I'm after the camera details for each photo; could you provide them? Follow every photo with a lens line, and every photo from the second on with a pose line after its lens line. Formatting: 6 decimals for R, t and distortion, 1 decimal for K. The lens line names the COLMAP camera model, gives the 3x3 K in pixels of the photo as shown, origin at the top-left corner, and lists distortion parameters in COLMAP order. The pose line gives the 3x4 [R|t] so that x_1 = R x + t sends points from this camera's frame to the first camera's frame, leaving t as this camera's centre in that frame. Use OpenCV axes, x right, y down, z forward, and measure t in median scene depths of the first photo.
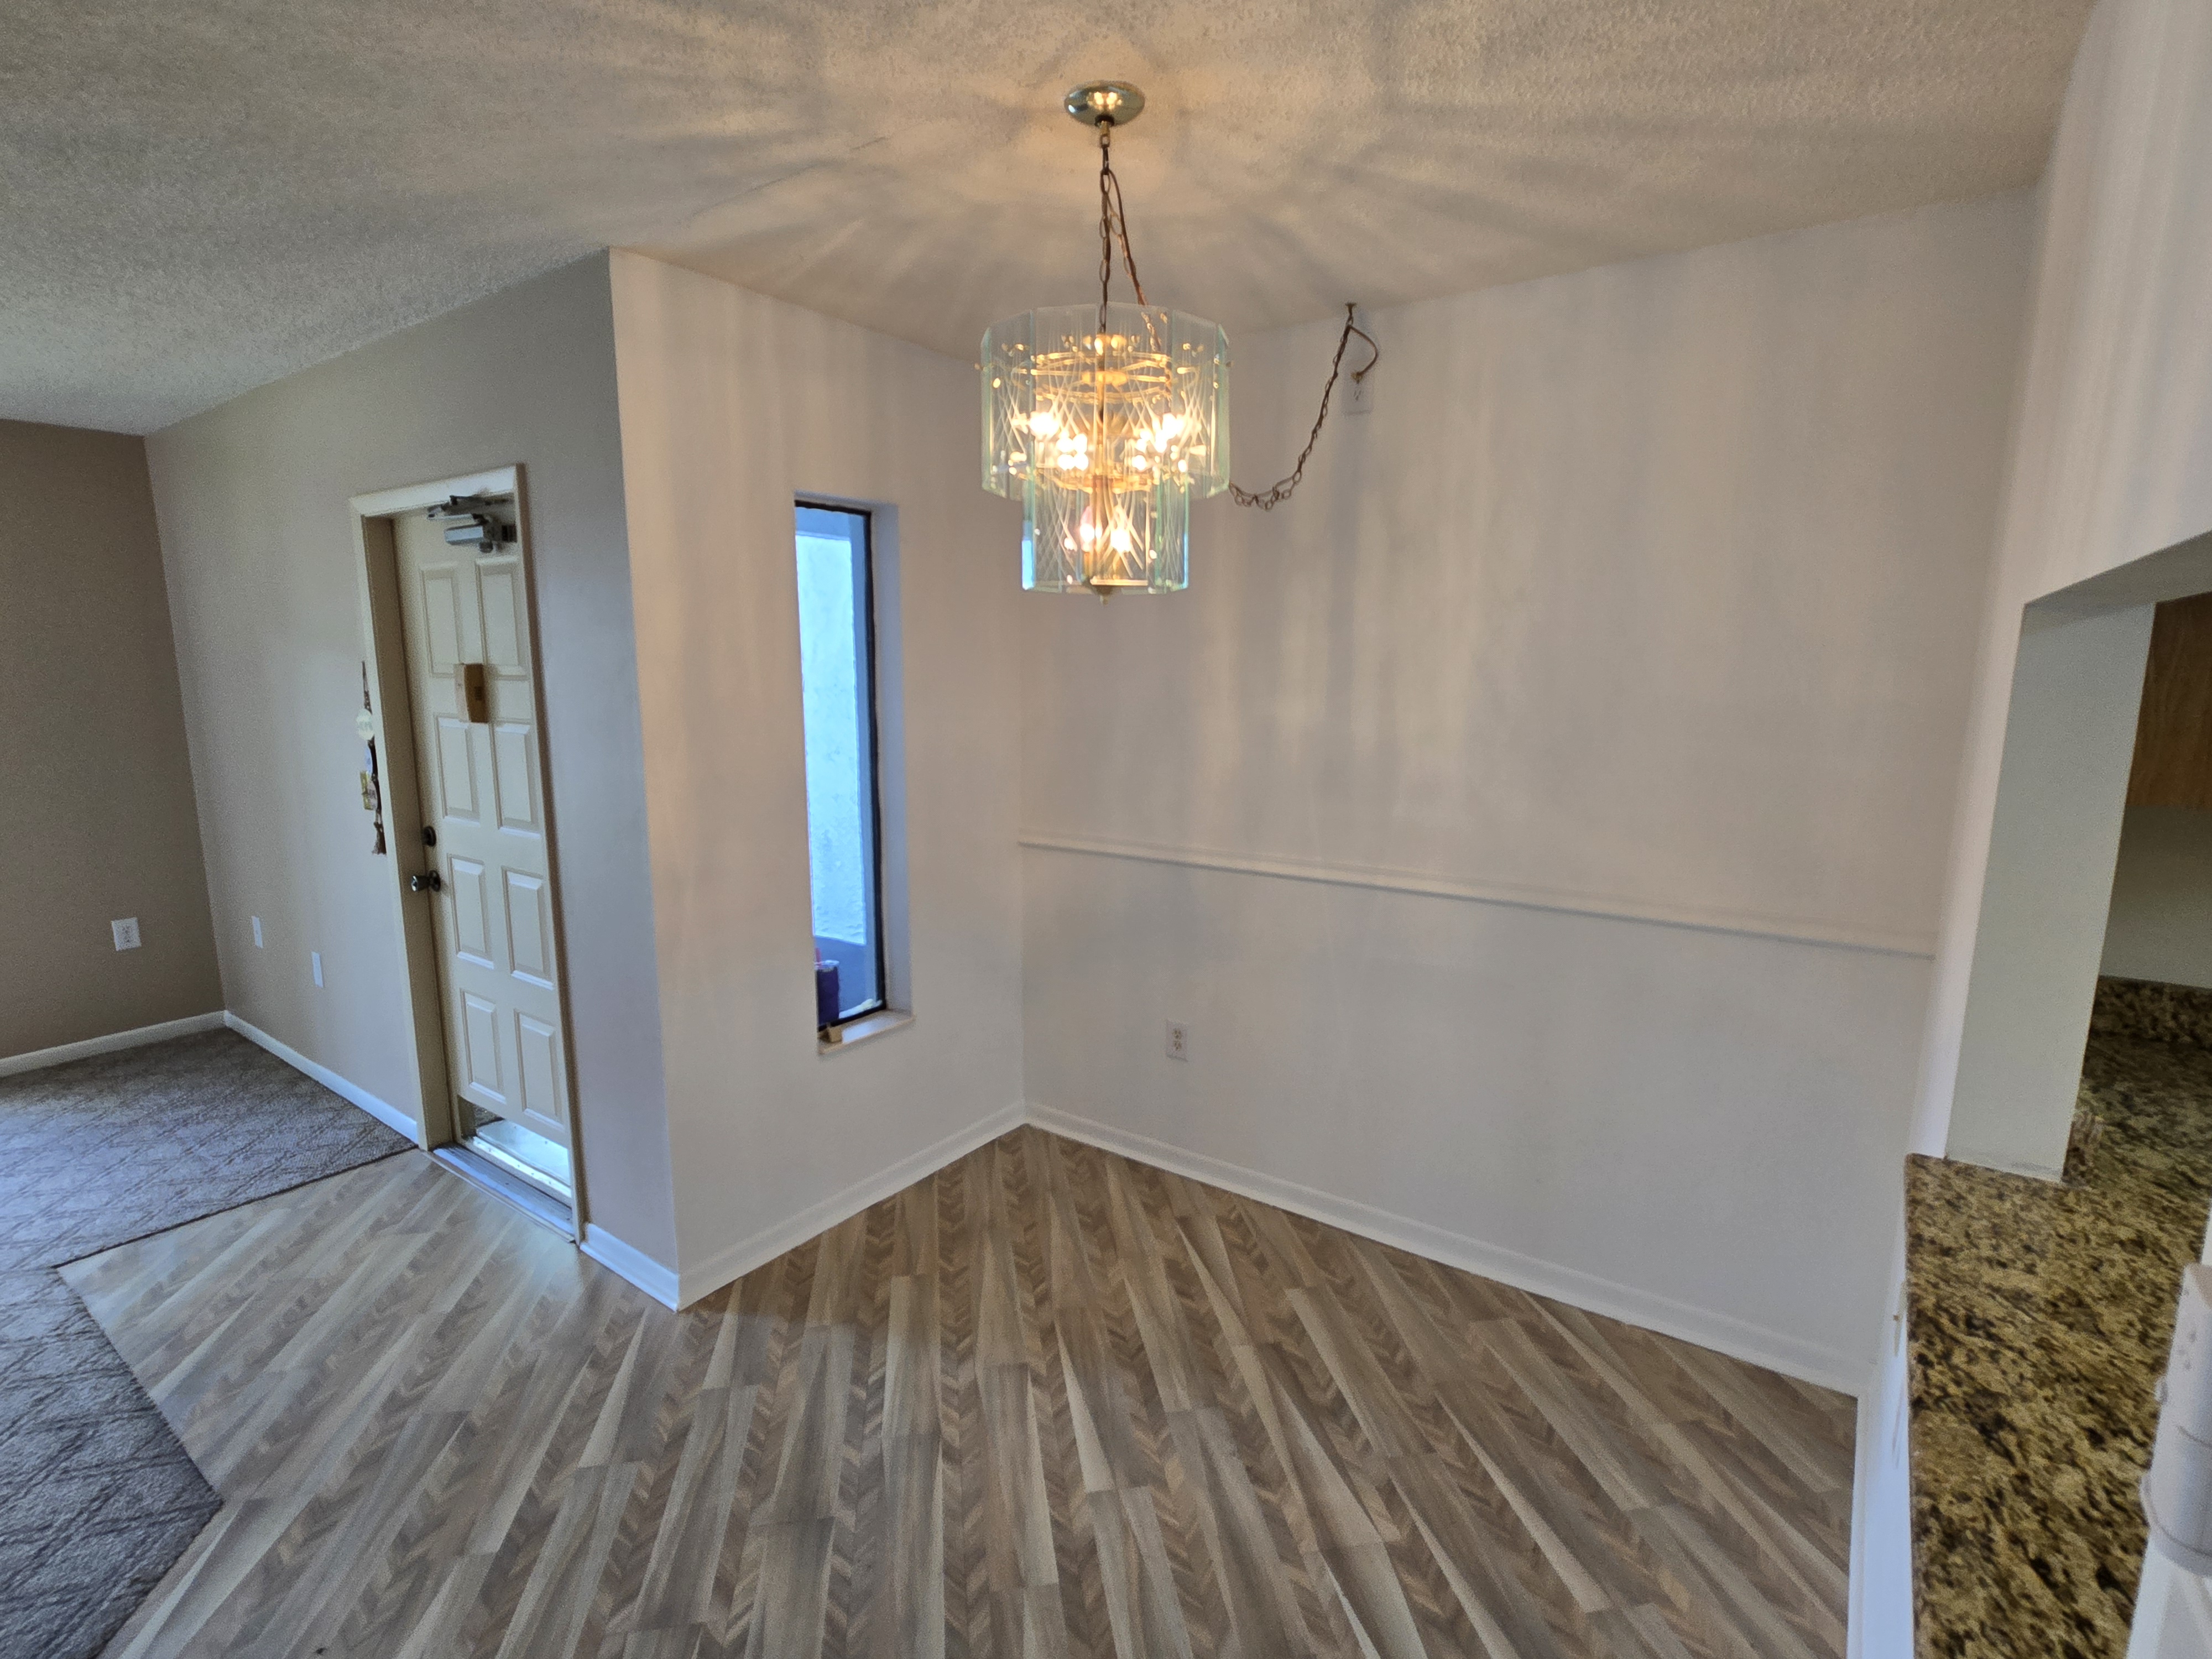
lens RADIAL K [[1071.5, 0, 1099.1], [0, 1071.5, 844.9], [0, 0, 1]] dist [-0.014017, 0.002751]
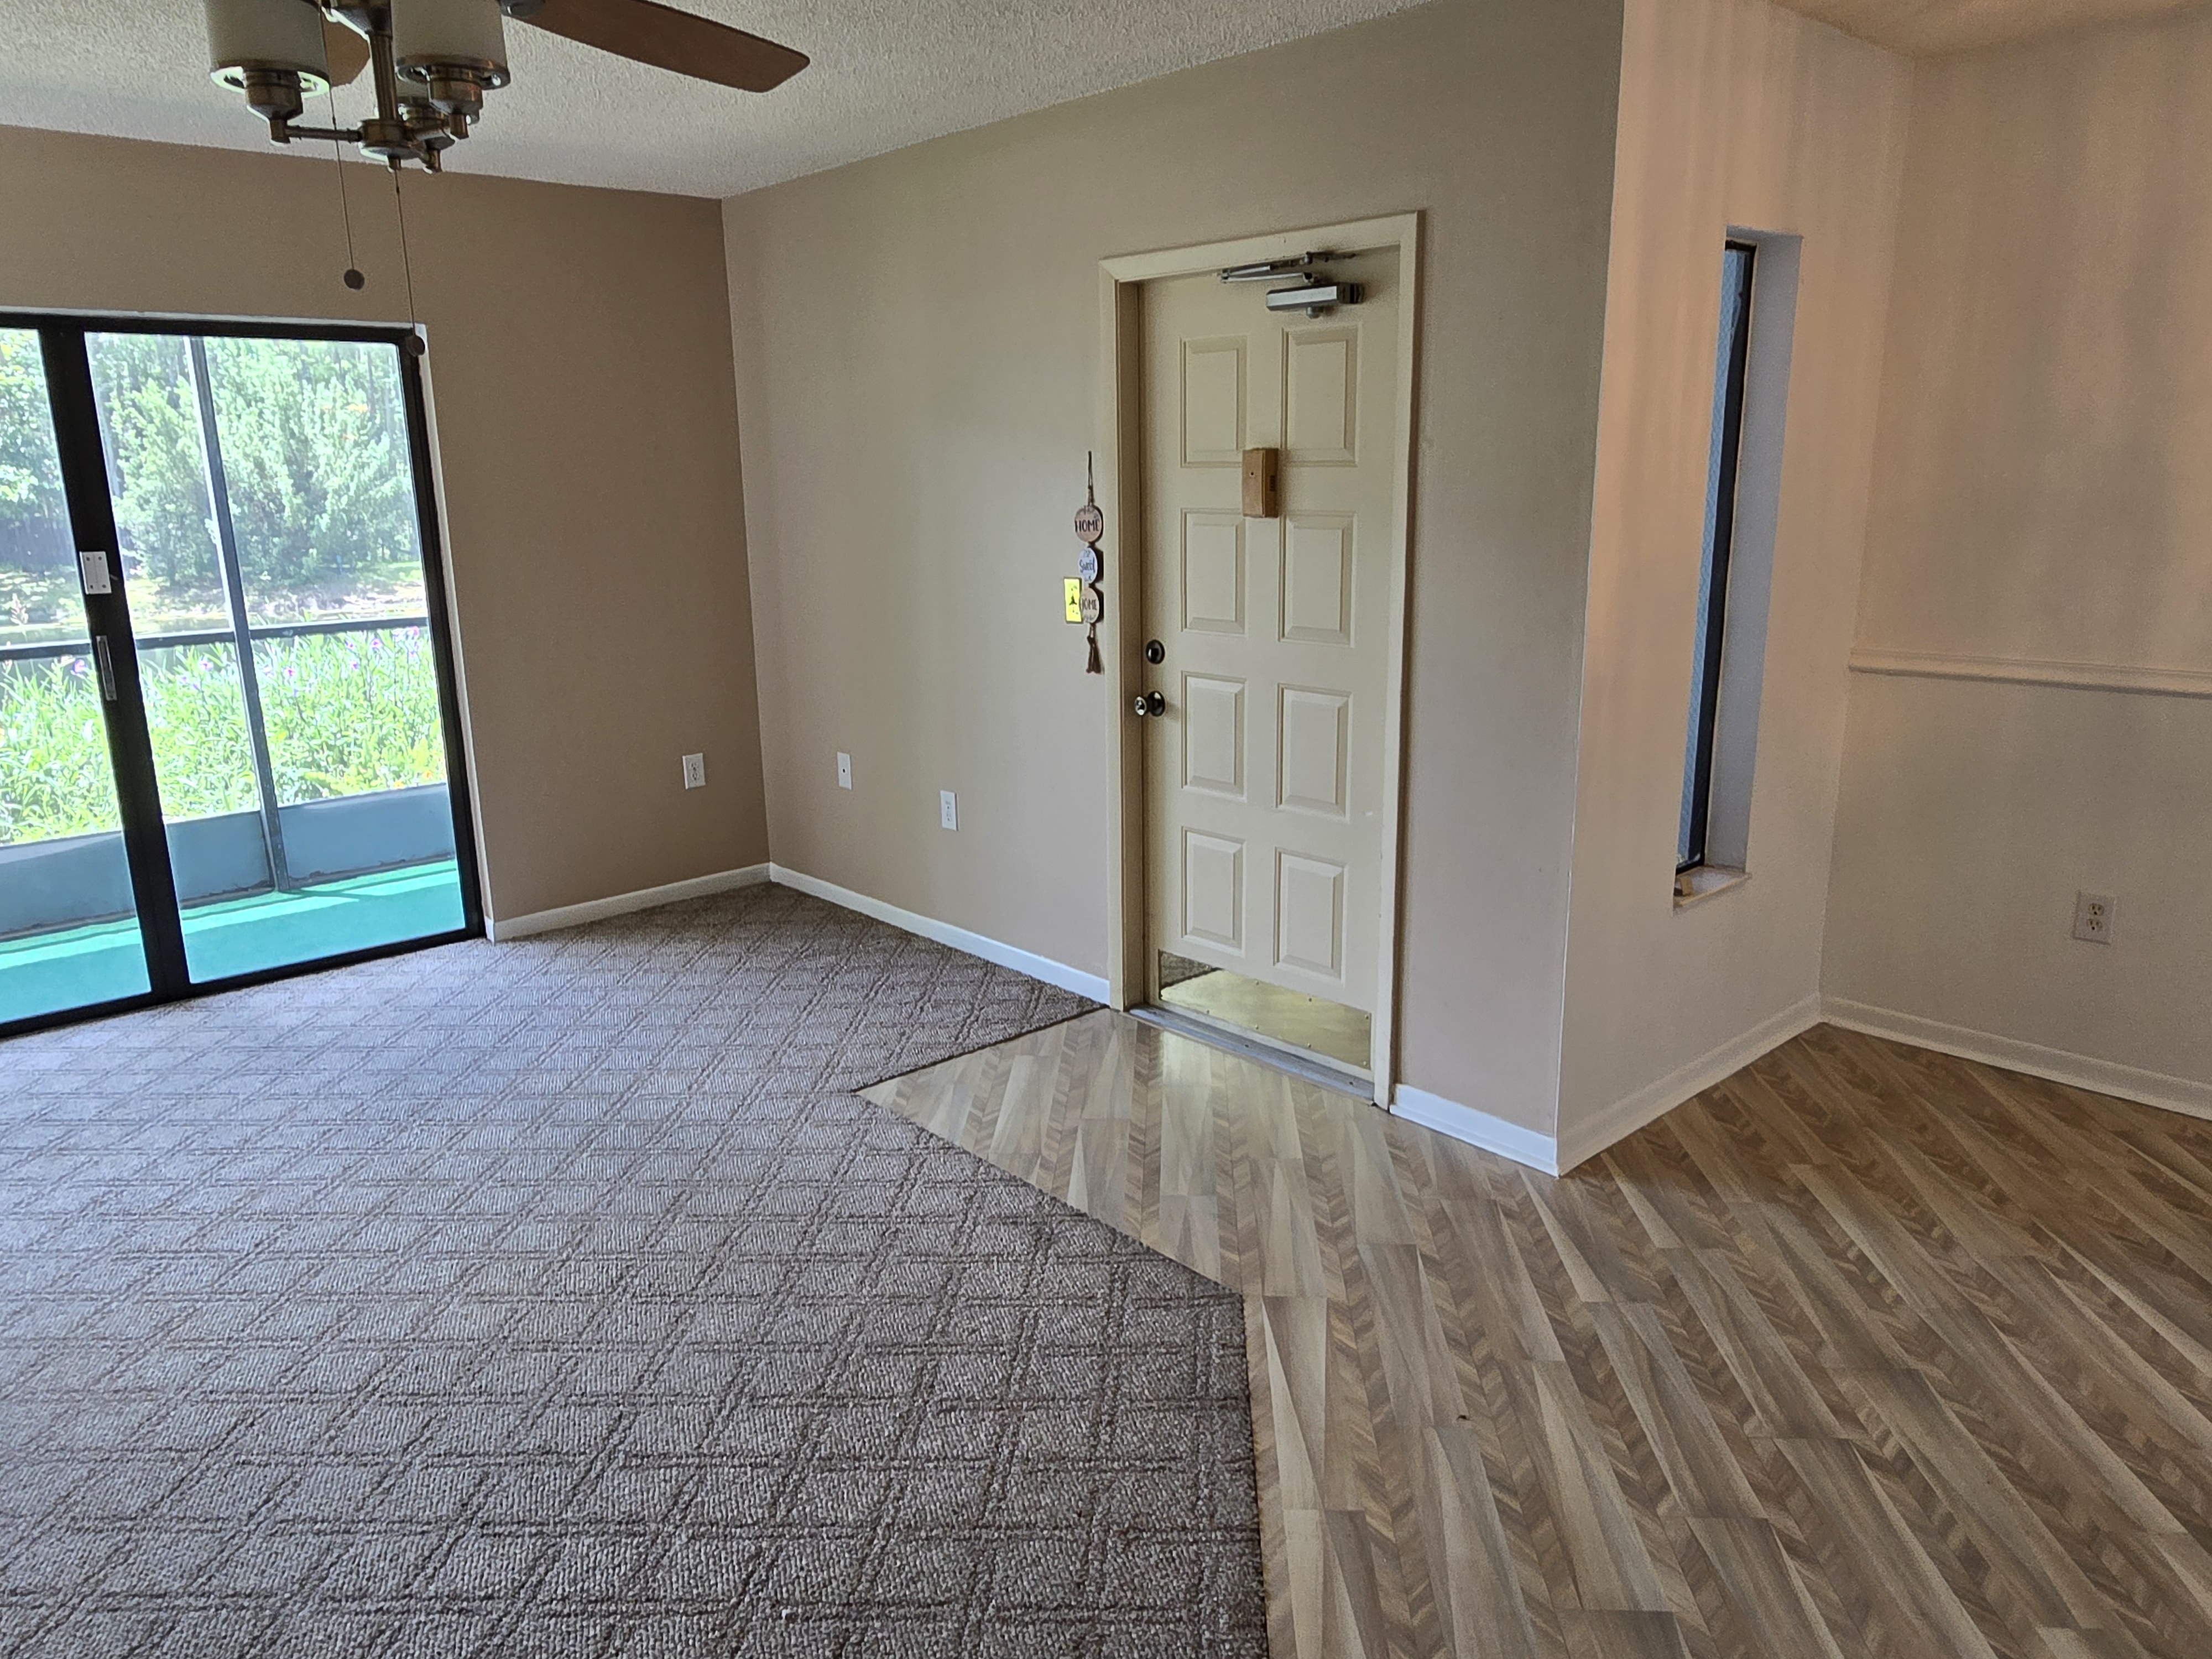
lens RADIAL K [[1517.8, 0, 1090.6], [0, 1517.8, 837.3], [0, 0, 1]] dist [0.003489, -0.005024]
pose [[0.976215, 0.029923, -0.214730, -0.453676], [-0.014421, 0.997198, 0.073398, 0.059102], [0.216325, -0.068556, 0.973912, -0.266577]]
